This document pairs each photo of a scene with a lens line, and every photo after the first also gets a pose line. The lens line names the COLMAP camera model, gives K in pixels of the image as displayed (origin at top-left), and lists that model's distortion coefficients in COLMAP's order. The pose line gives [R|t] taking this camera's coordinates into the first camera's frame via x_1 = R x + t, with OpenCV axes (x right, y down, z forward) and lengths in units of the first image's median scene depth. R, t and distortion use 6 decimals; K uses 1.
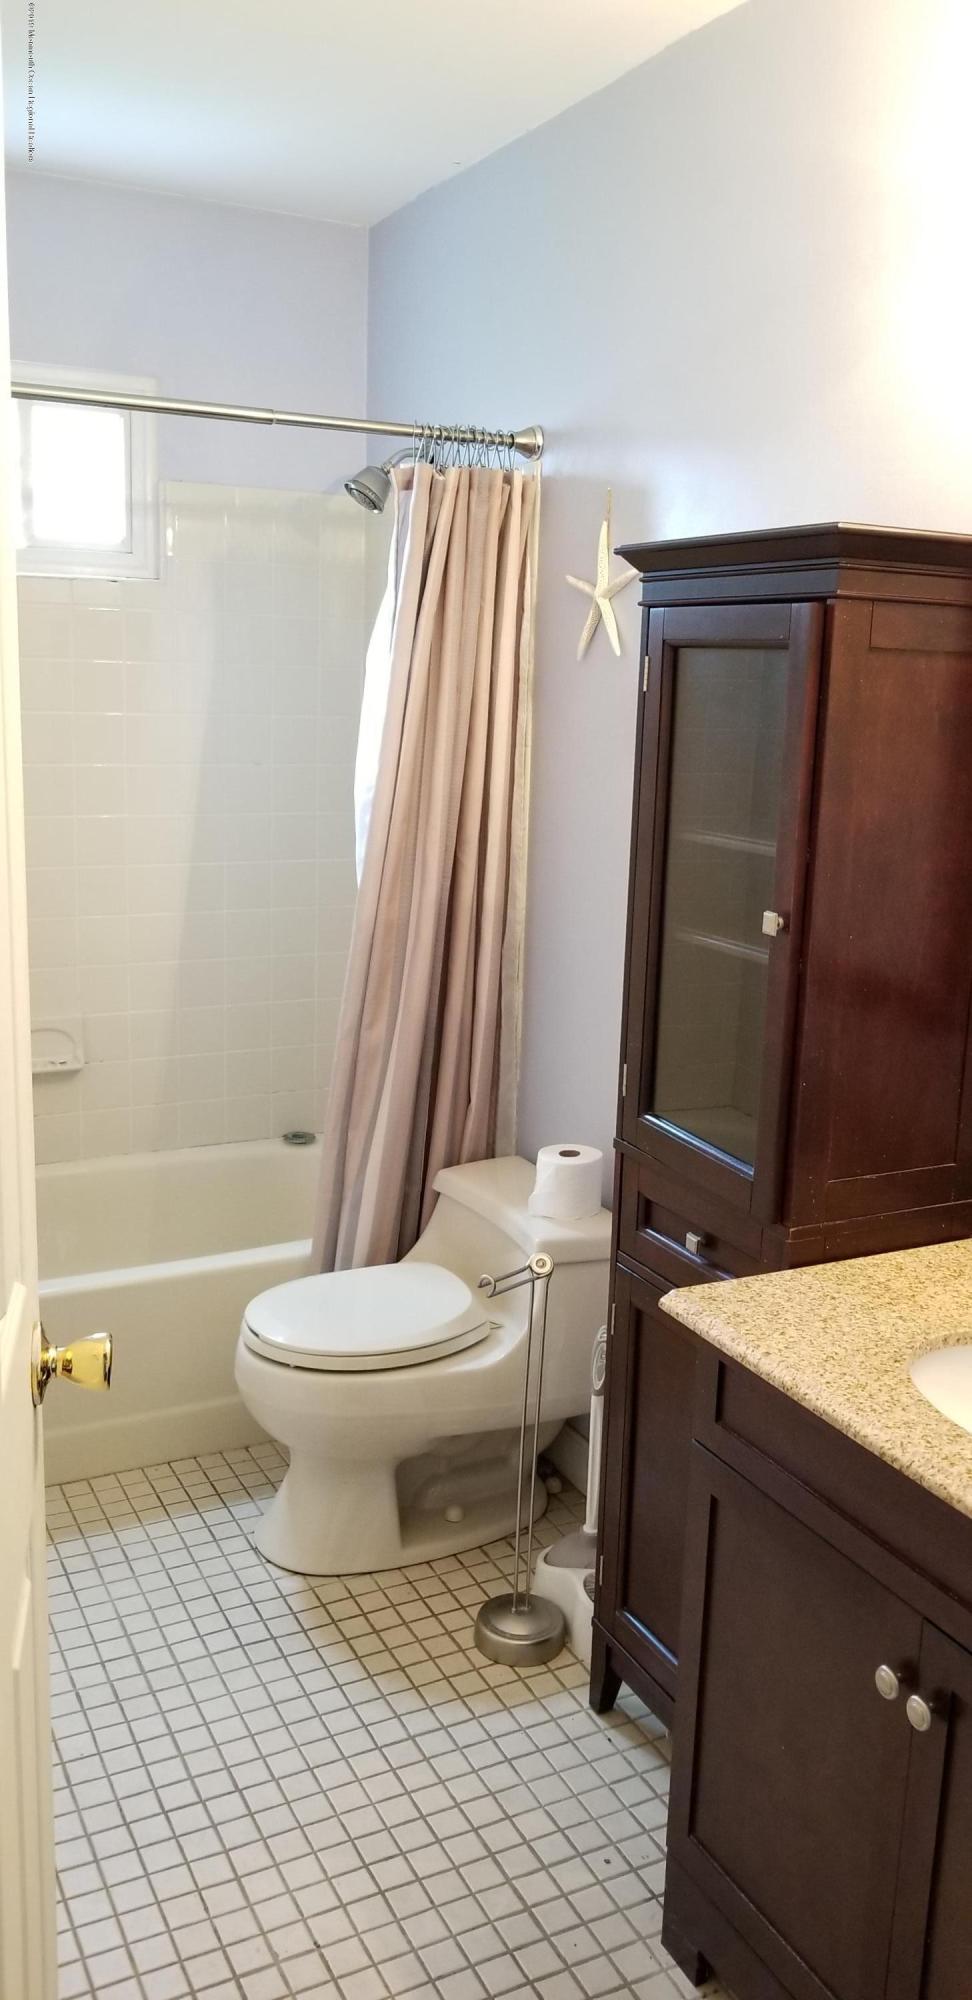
lens RADIAL K [[1574.2, 0, 497.7], [0, 1574.2, 999.6], [0, 0, 1]] dist [-0.005675, 0.002372]
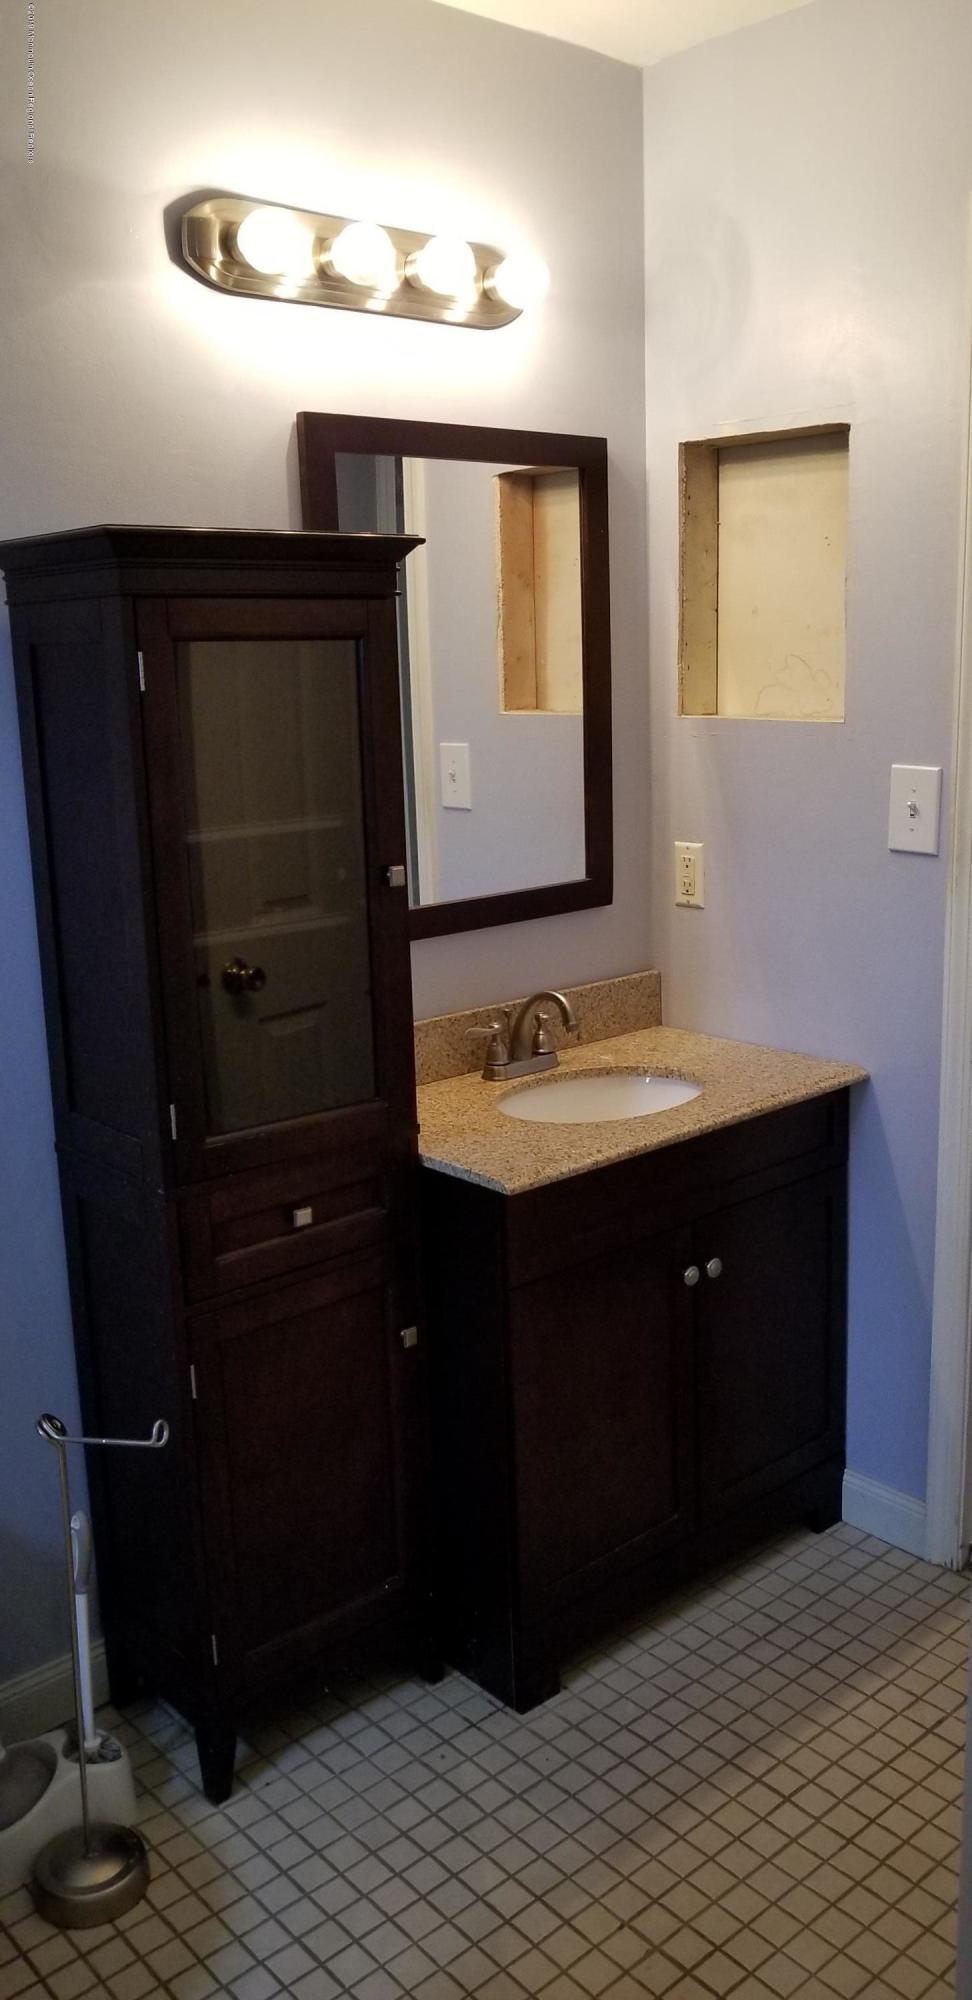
lens RADIAL K [[1574.2, 0, 497.7], [0, 1574.2, 999.6], [0, 0, 1]] dist [-0.005675, 0.002372]
pose [[-0.234497, -0.230760, 0.944331, -0.814340], [0.224771, 0.932223, 0.283617, -0.234896], [-0.945774, 0.278765, -0.166735, 0.955020]]
